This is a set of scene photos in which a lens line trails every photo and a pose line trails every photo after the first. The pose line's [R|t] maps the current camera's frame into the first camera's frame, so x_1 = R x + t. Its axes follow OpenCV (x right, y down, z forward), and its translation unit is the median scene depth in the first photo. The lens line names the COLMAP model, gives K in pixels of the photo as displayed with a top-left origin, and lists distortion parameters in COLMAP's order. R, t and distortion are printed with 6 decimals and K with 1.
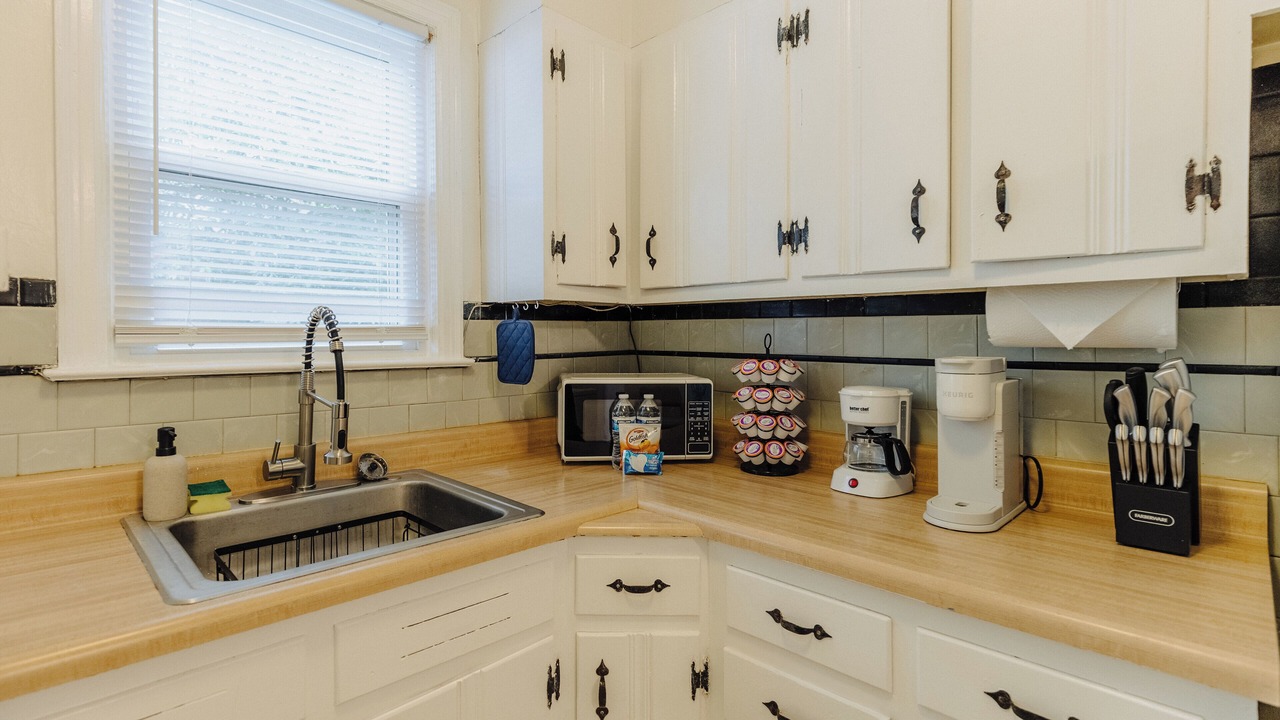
lens RADIAL K [[606.2, 0, 611.2], [0, 606.2, 336.8], [0, 0, 1]] dist [0.003138, -0.000349]
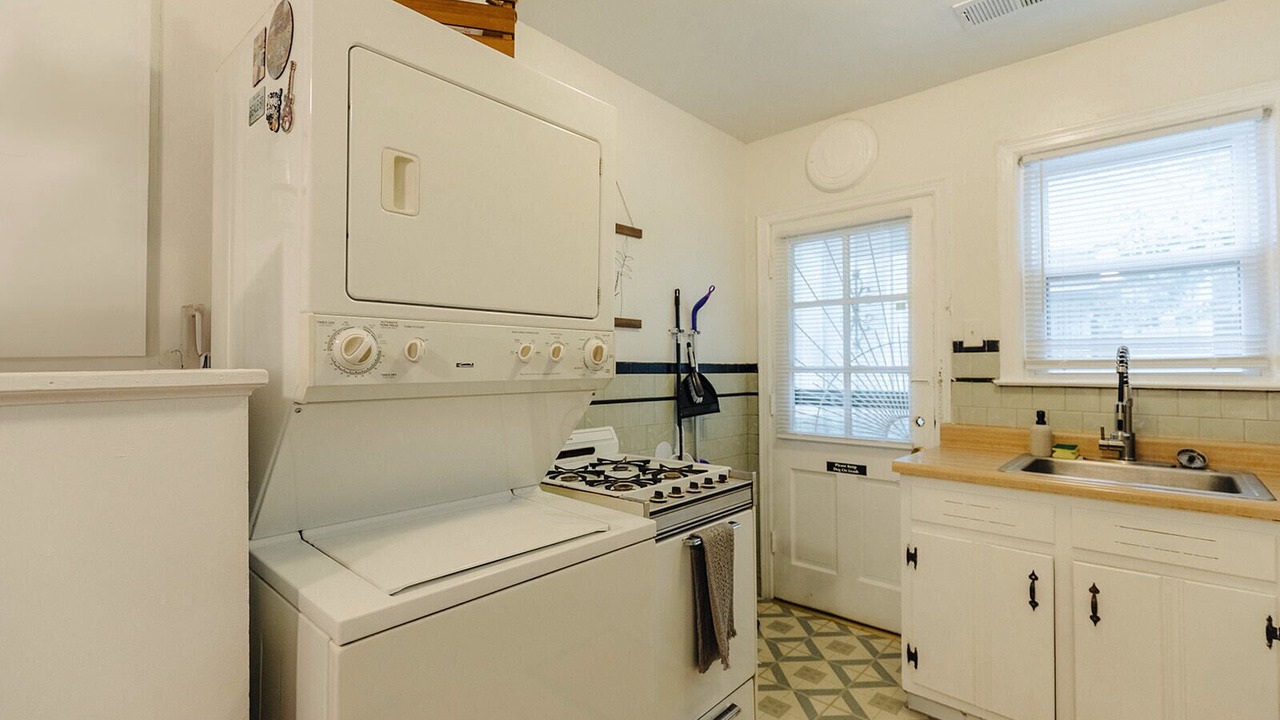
lens RADIAL K [[571.9, 0, 643.7], [0, 571.9, 362.0], [0, 0, 1]] dist [0.003681, -0.000449]
pose [[0.071142, -0.014043, -0.997367, 0.780033], [-0.004747, 0.999885, -0.014417, 0.017093], [0.997455, 0.005761, 0.071067, -0.321320]]
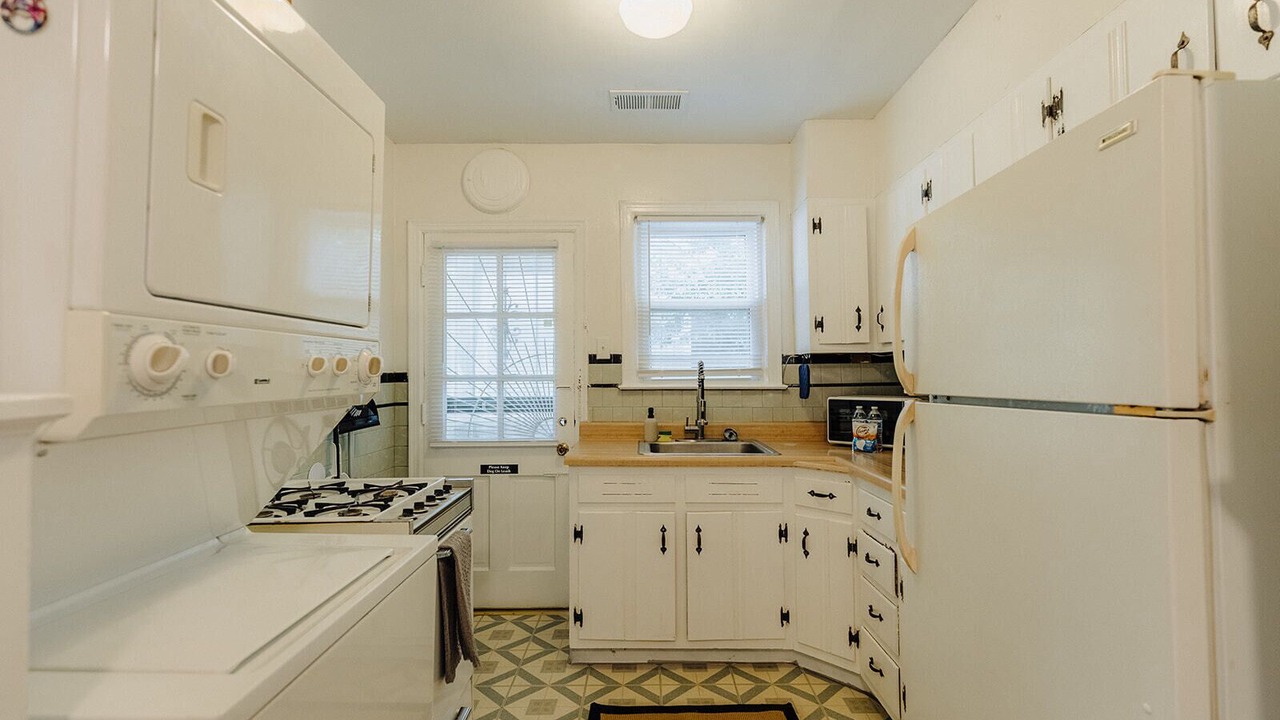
lens RADIAL K [[571.9, 0, 643.7], [0, 571.9, 362.0], [0, 0, 1]] dist [0.003681, -0.000449]
pose [[0.720152, -0.020900, -0.693502, 0.740256], [0.004307, 0.999662, -0.025655, 0.009236], [0.693803, 0.015488, 0.719998, -0.623832]]
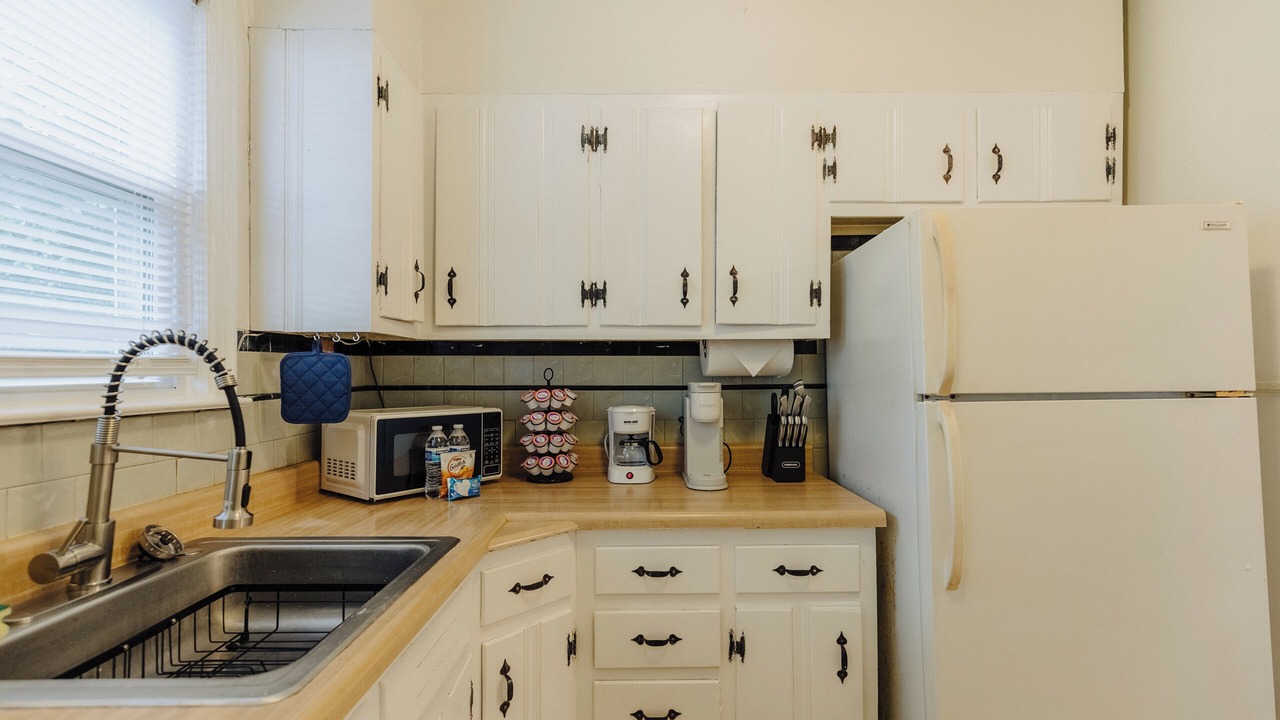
lens RADIAL K [[571.9, 0, 643.7], [0, 571.9, 362.0], [0, 0, 1]] dist [0.003681, -0.000449]
pose [[0.688273, 0.010494, 0.725376, -0.469711], [0.005979, 0.999779, -0.020137, 0.006942], [-0.725427, 0.018196, 0.688058, 0.064275]]
